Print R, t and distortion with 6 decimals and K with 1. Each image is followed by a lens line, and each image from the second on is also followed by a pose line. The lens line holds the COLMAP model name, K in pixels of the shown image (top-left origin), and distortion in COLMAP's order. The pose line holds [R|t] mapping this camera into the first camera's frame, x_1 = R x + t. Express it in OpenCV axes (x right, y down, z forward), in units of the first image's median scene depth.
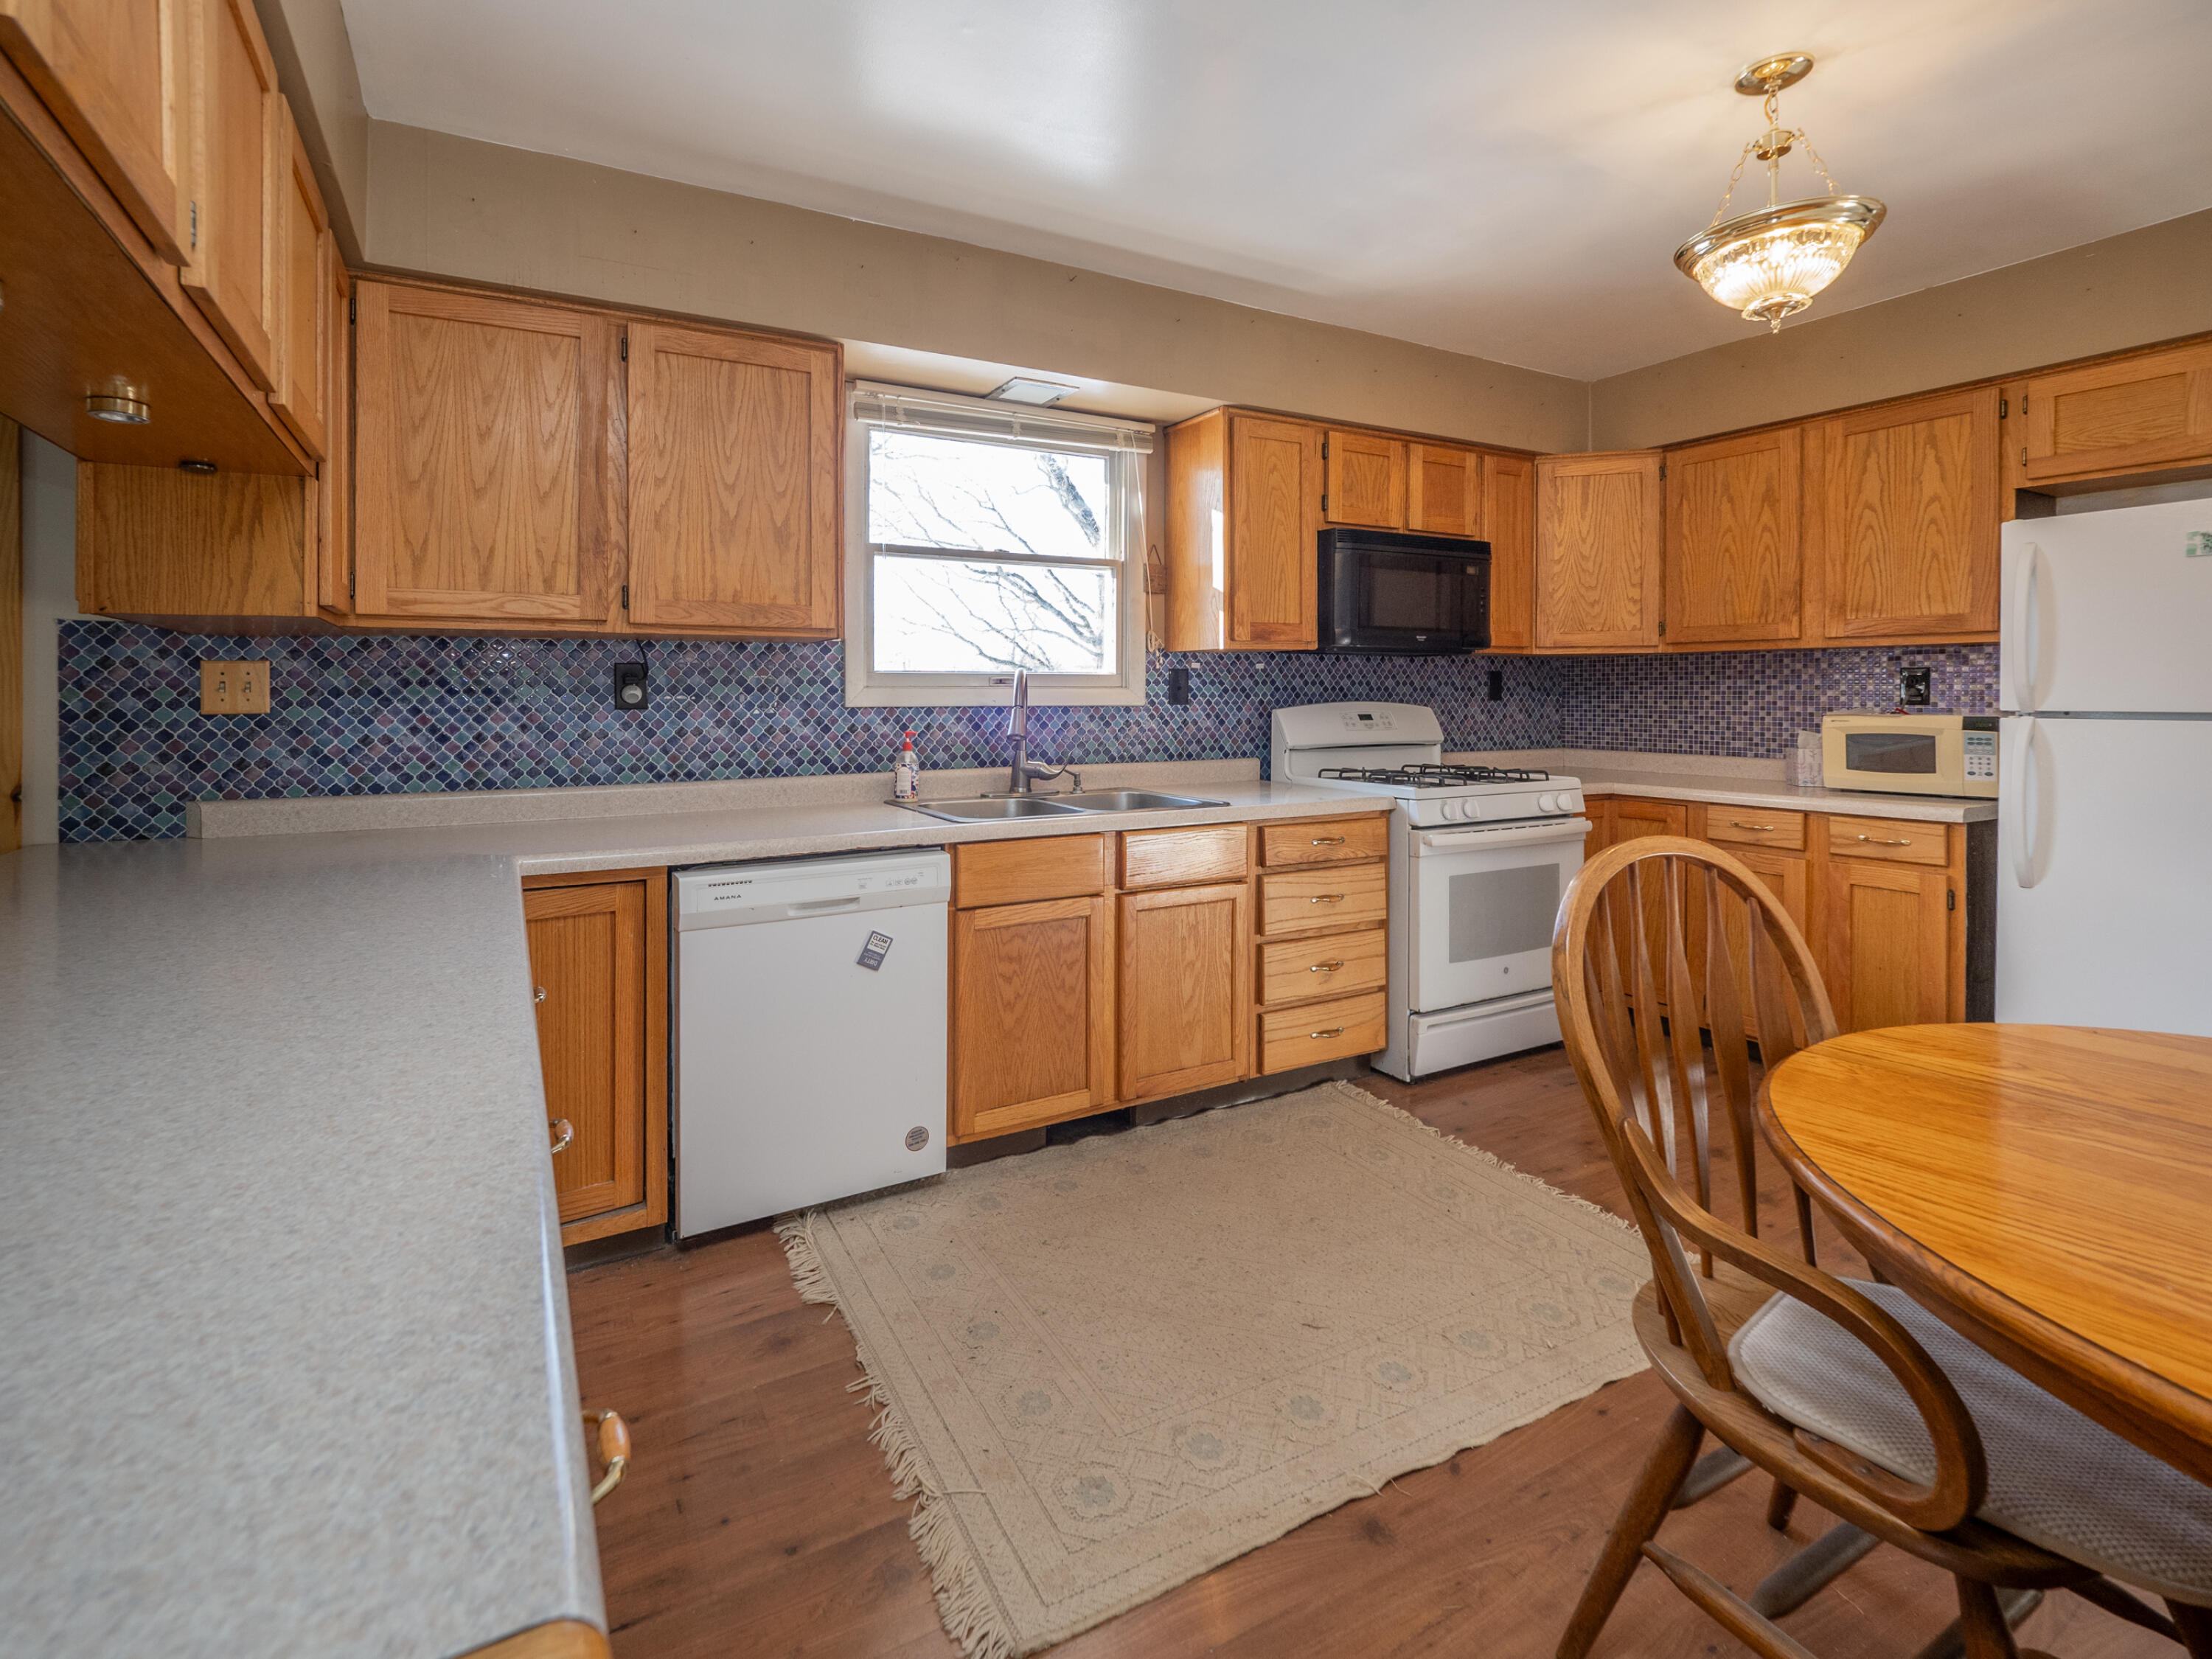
lens RADIAL K [[952.7, 0, 1063.7], [0, 952.7, 706.8], [0, 0, 1]] dist [-0.000758, -0.000559]
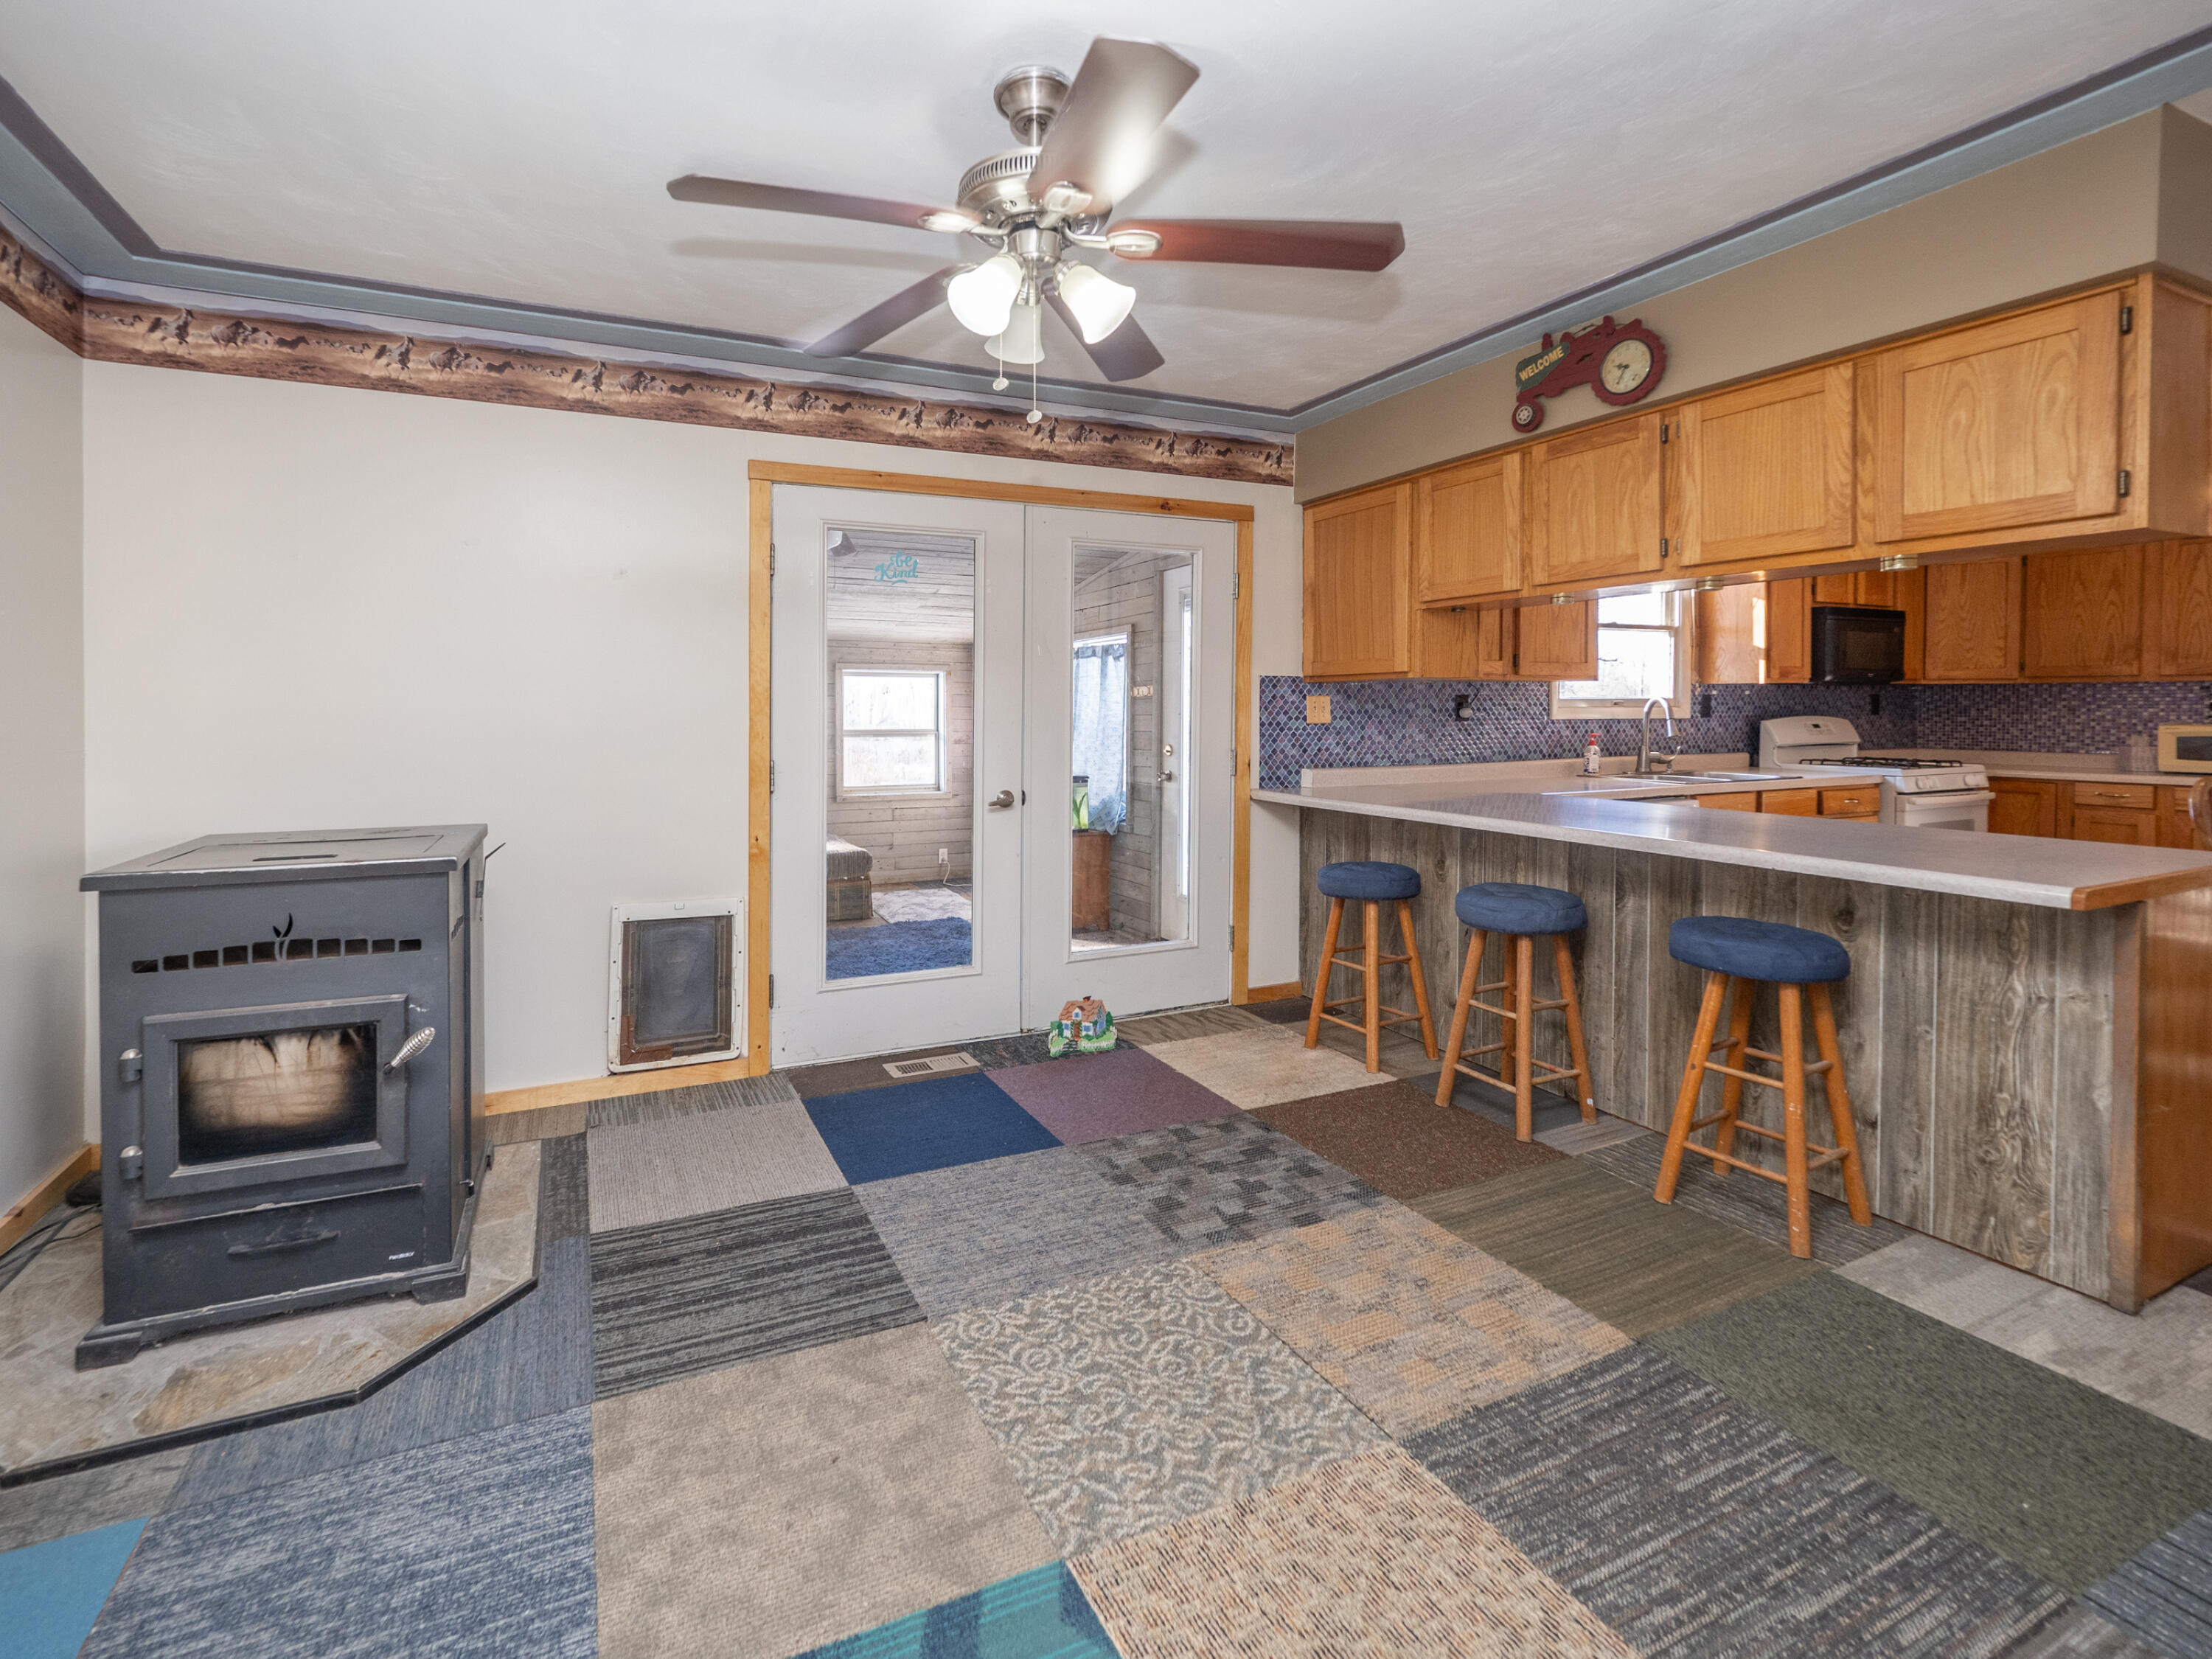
lens RADIAL K [[957.3, 0, 981.1], [0, 957.3, 733.2], [0, 0, 1]] dist [-0.000064, -0.000390]
pose [[0.997621, -0.000414, -0.068941, -1.069571], [0.001125, 0.999947, 0.010270, 0.005169], [0.068933, -0.010323, 0.997568, -0.729752]]
